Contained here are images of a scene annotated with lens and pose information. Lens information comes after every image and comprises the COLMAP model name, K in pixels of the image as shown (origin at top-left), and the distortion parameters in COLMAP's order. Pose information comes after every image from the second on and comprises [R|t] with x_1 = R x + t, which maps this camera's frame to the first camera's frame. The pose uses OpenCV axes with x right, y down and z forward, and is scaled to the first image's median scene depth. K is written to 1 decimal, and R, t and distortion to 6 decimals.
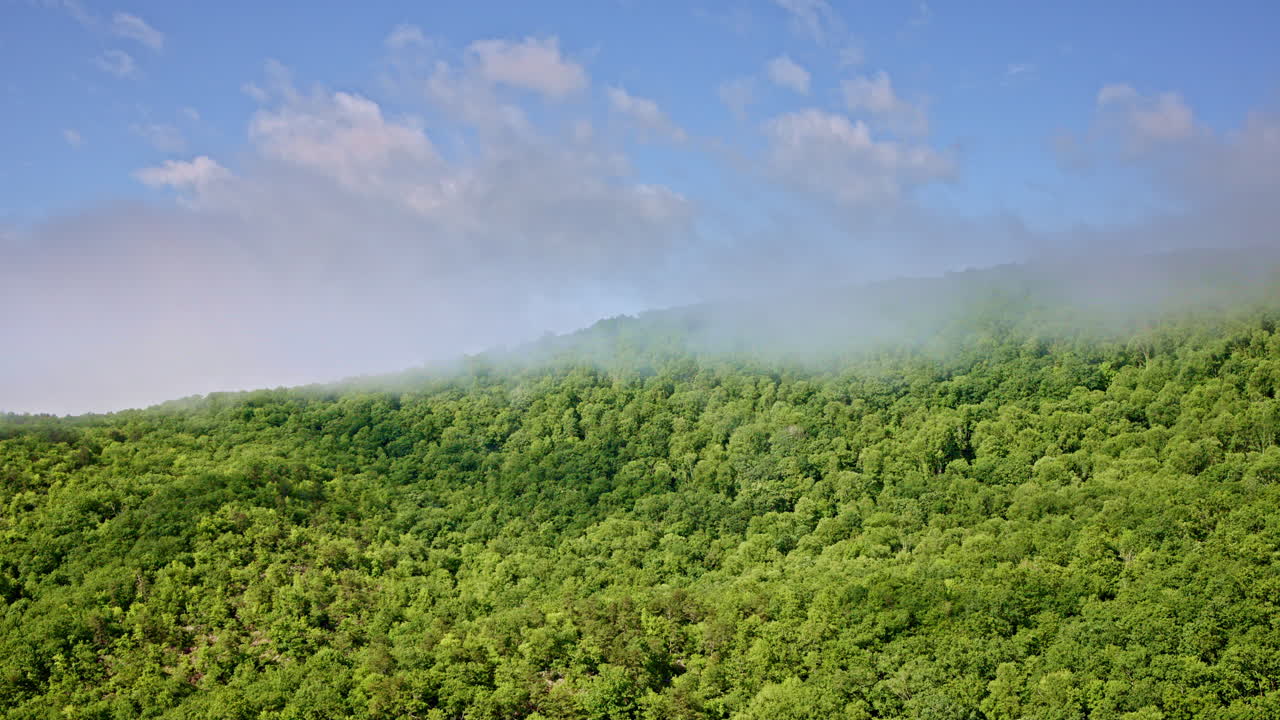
lens RADIAL K [[1412.4, 0, 650.3], [0, 1412.4, 362.8], [0, 0, 1]] dist [-0.027293, 0.000000]
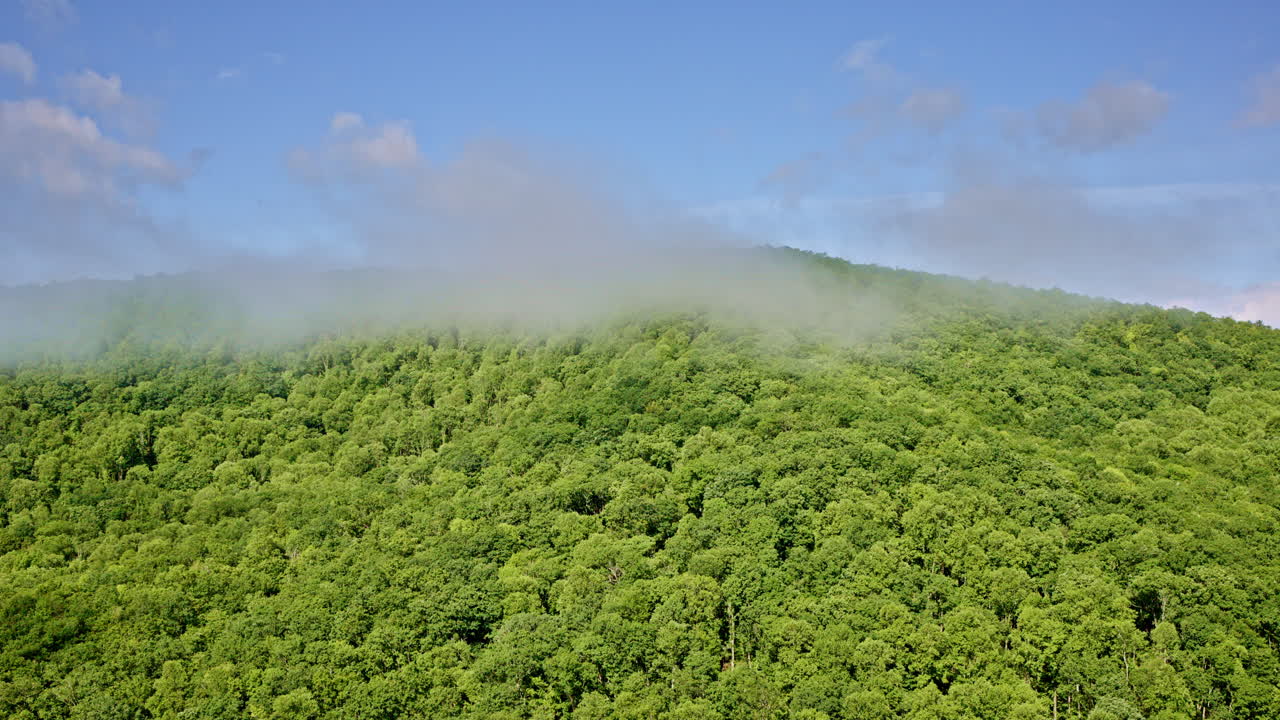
lens RADIAL K [[1393.6, 0, 653.1], [0, 1393.6, 363.8], [0, 0, 1]] dist [-0.043391, 0.000000]
pose [[0.845742, 0.022867, 0.533101, 0.000354], [-0.021664, 0.999729, -0.008513, -0.003379], [-0.533152, -0.004350, 0.846009, -0.029268]]
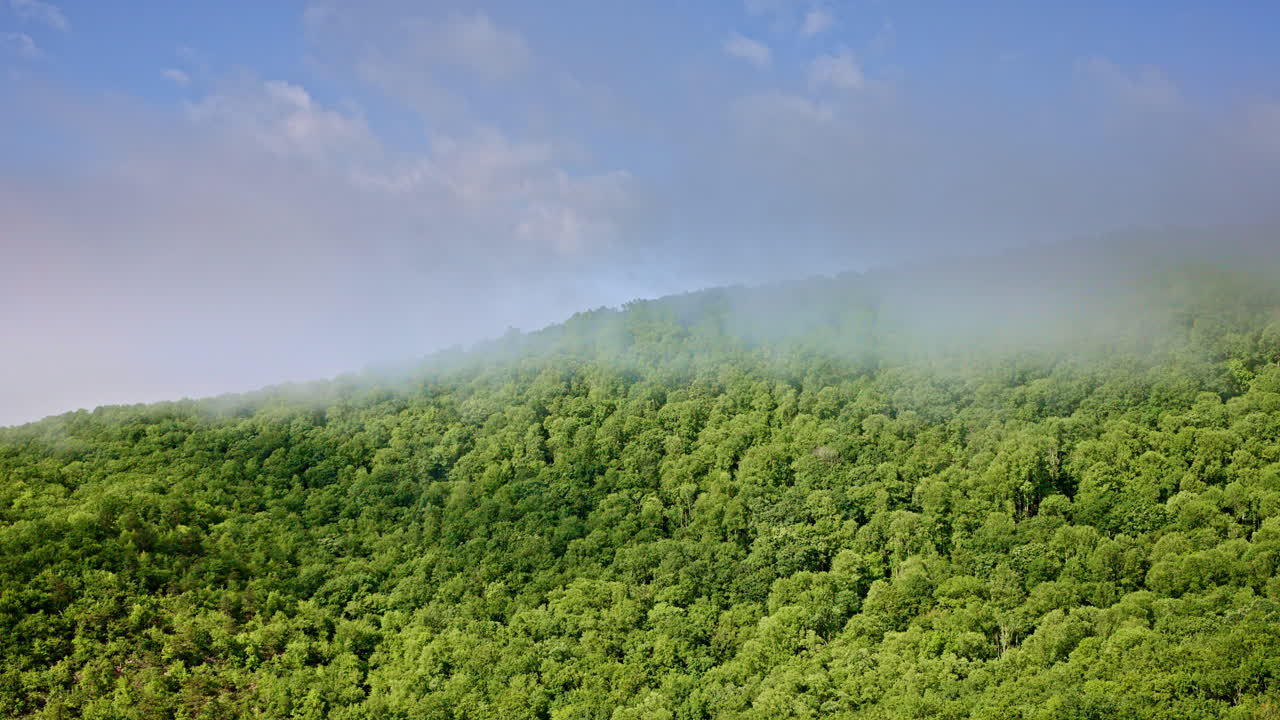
lens RADIAL K [[1537.1, 0, 640.7], [0, 1537.1, 361.6], [0, 0, 1]] dist [-0.012573, 0.000000]
pose [[0.999959, -0.009094, 0.000334, 0.003725], [0.009094, 0.999958, -0.001068, -0.001728], [-0.000324, 0.001071, 0.999999, 0.209194]]
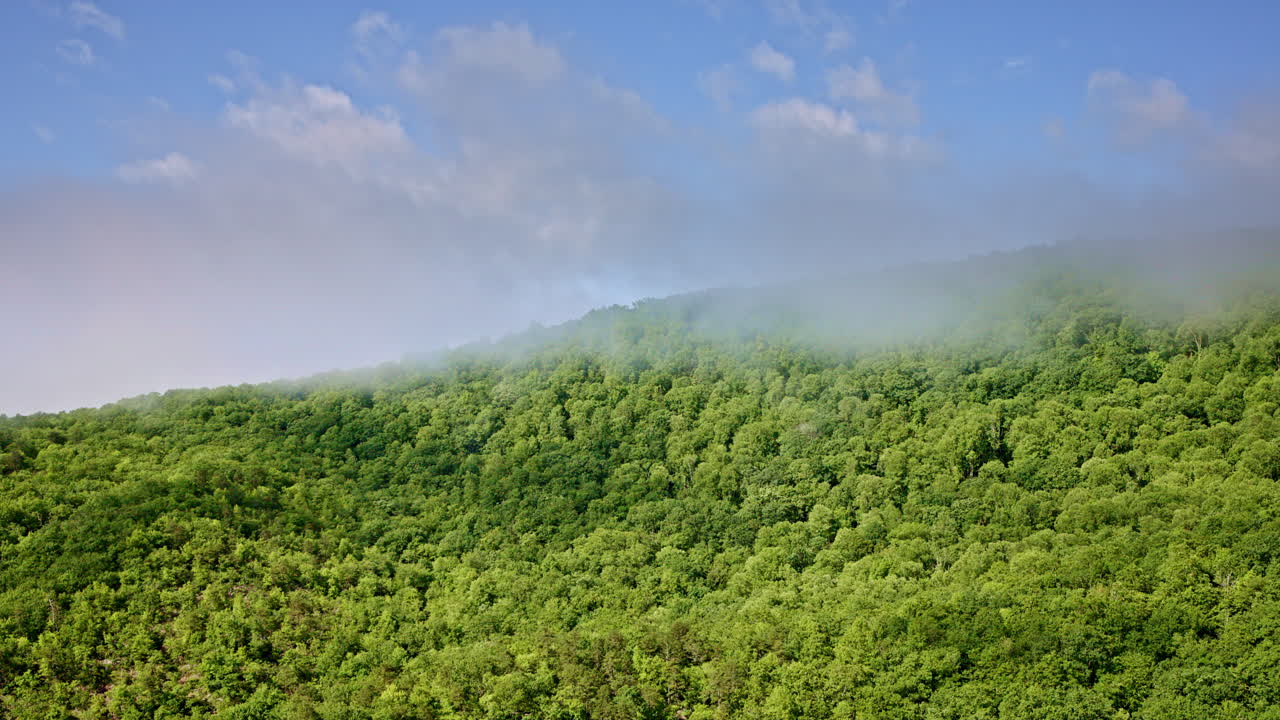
lens RADIAL K [[1463.8, 0, 645.3], [0, 1463.8, 351.1], [0, 0, 1]] dist [-0.017074, 0.000000]
pose [[0.999995, -0.003021, -0.000982, 0.001244], [0.003015, 0.999980, -0.005539, 0.003976], [0.000998, 0.005536, 0.999984, 0.084322]]
